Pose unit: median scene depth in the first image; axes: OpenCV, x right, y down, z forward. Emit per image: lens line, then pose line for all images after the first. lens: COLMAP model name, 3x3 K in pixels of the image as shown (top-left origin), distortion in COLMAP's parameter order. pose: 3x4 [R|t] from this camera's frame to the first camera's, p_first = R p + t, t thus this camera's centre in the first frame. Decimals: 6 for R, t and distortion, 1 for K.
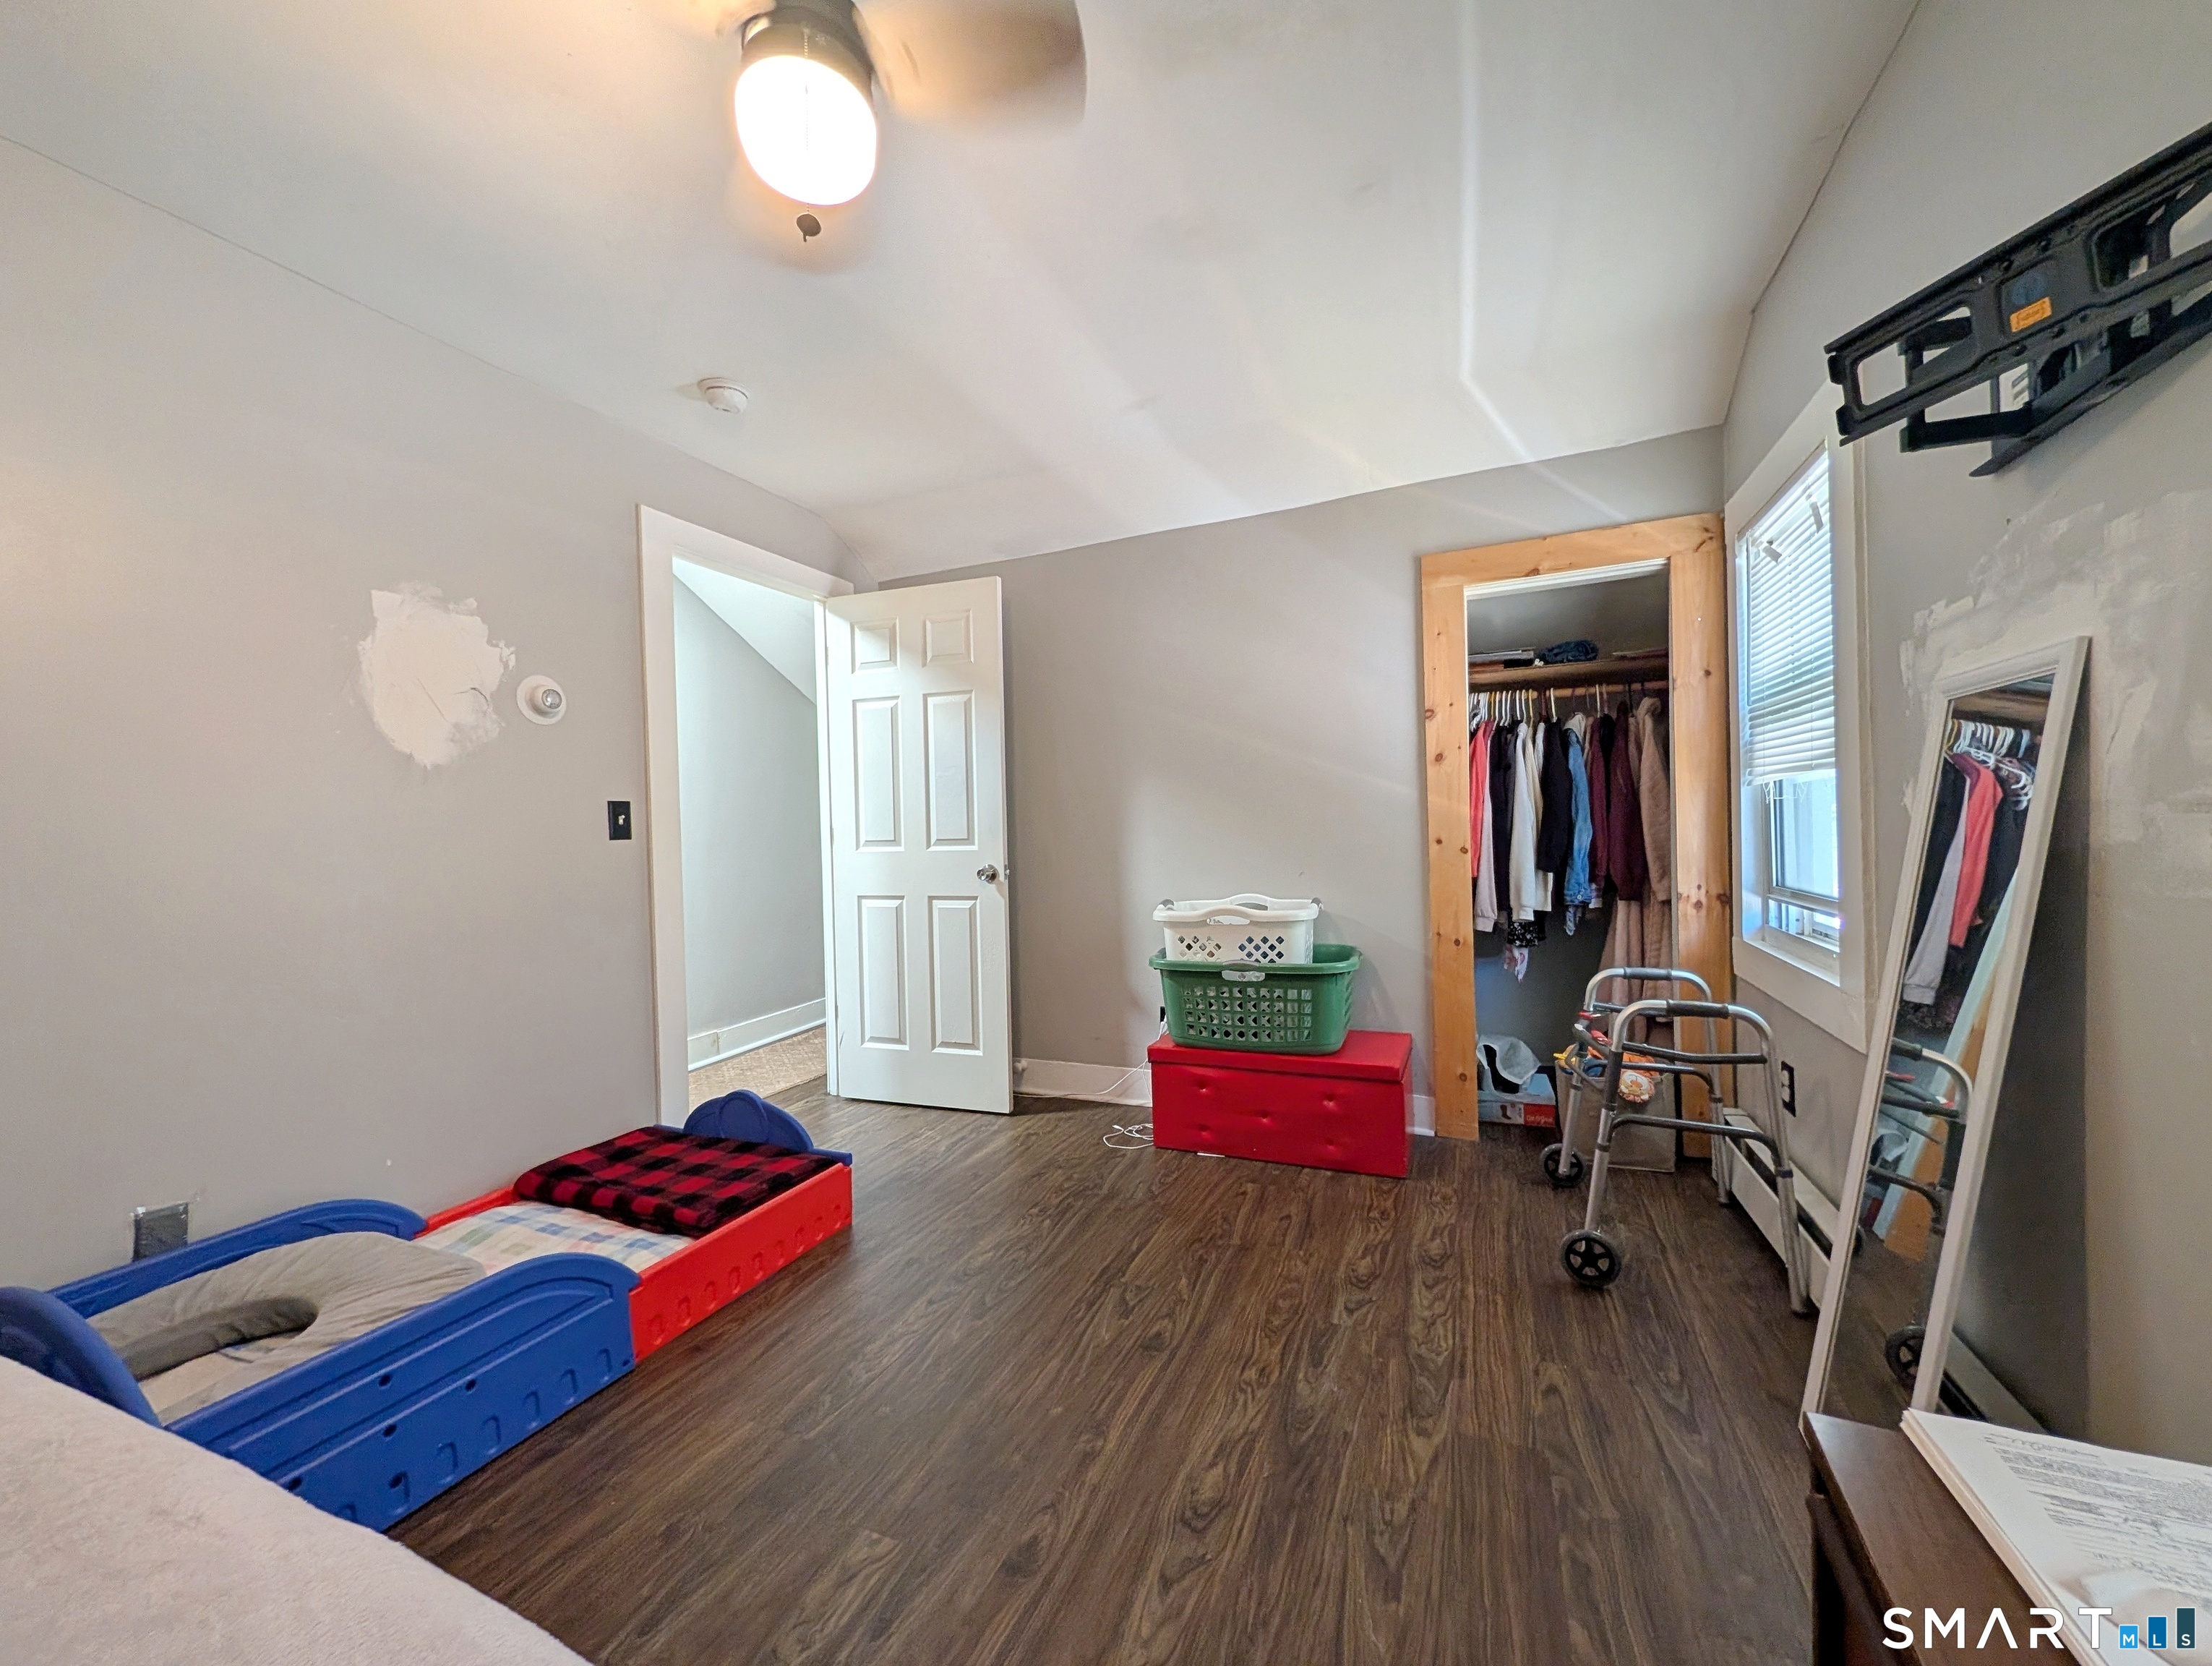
lens RADIAL K [[851.2, 0, 1110.9], [0, 851.2, 831.7], [0, 0, 1]] dist [0.001866, 0.000017]
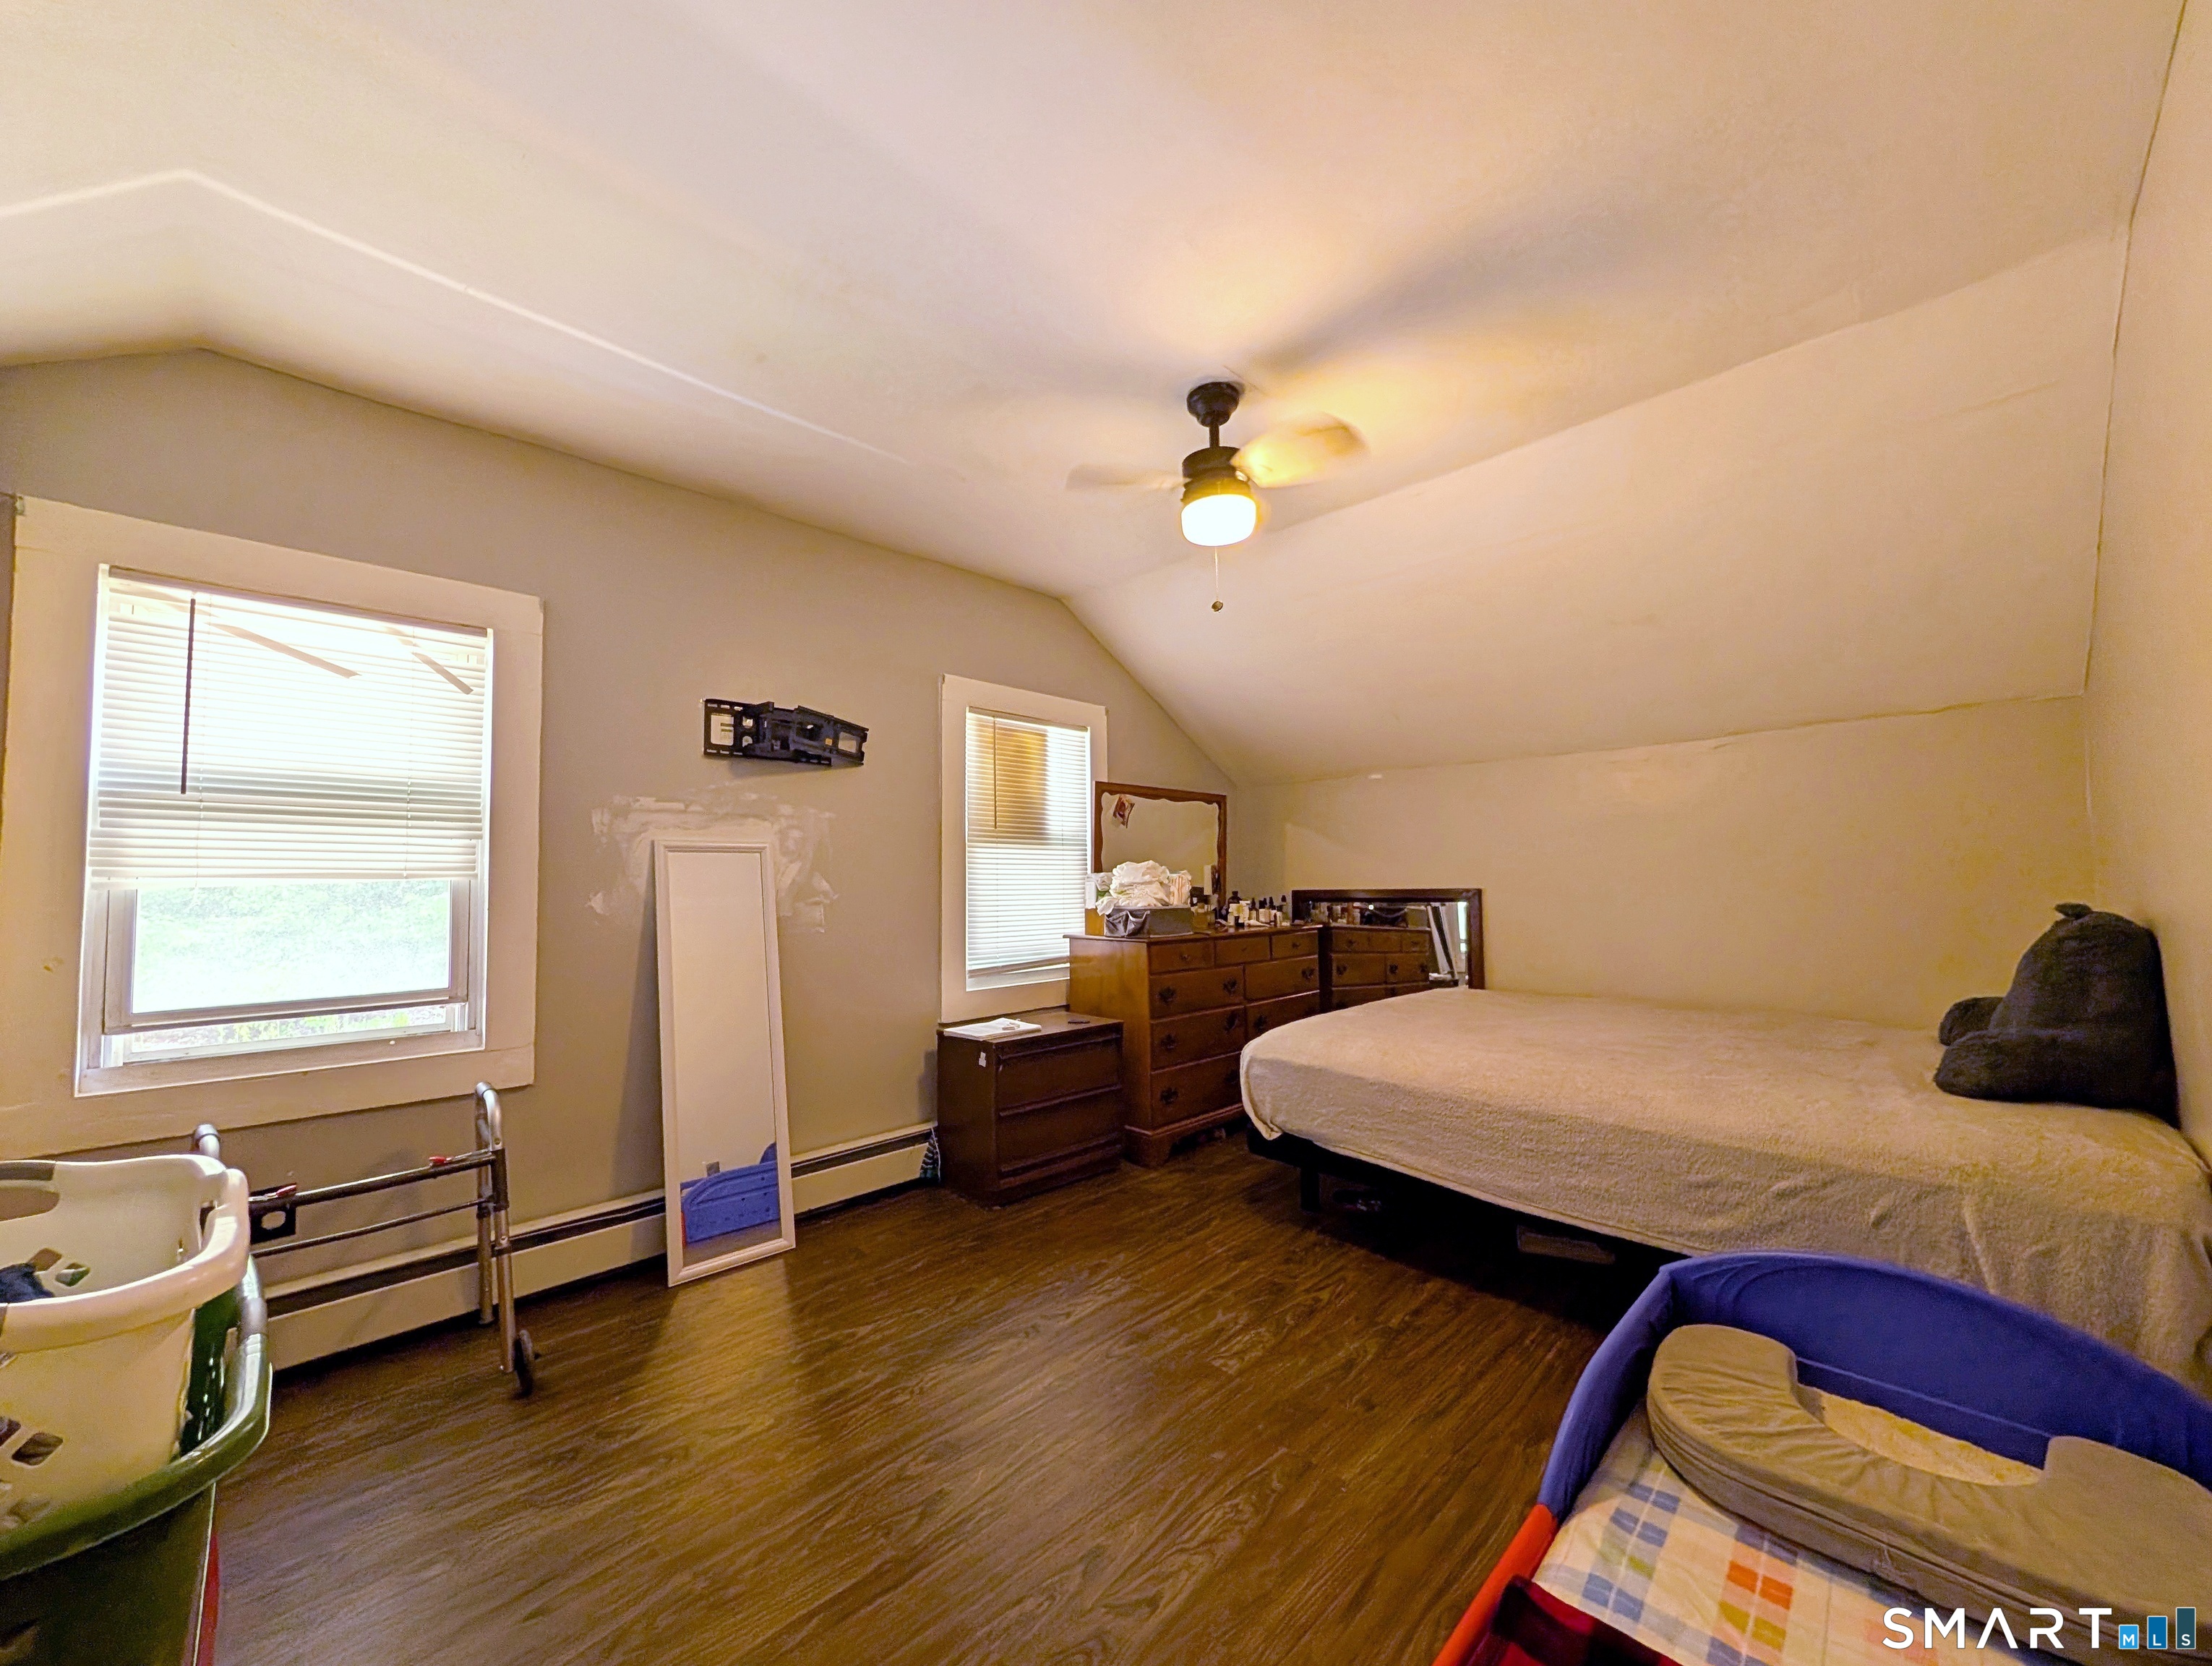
lens RADIAL K [[851.2, 0, 1105.0], [0, 851.2, 843.2], [0, 0, 1]] dist [0.001866, 0.000017]
pose [[-0.924521, 0.057992, 0.376694, -0.750999], [0.041233, 0.997774, -0.052411, -0.032727], [-0.378895, -0.032923, -0.924854, 2.670510]]
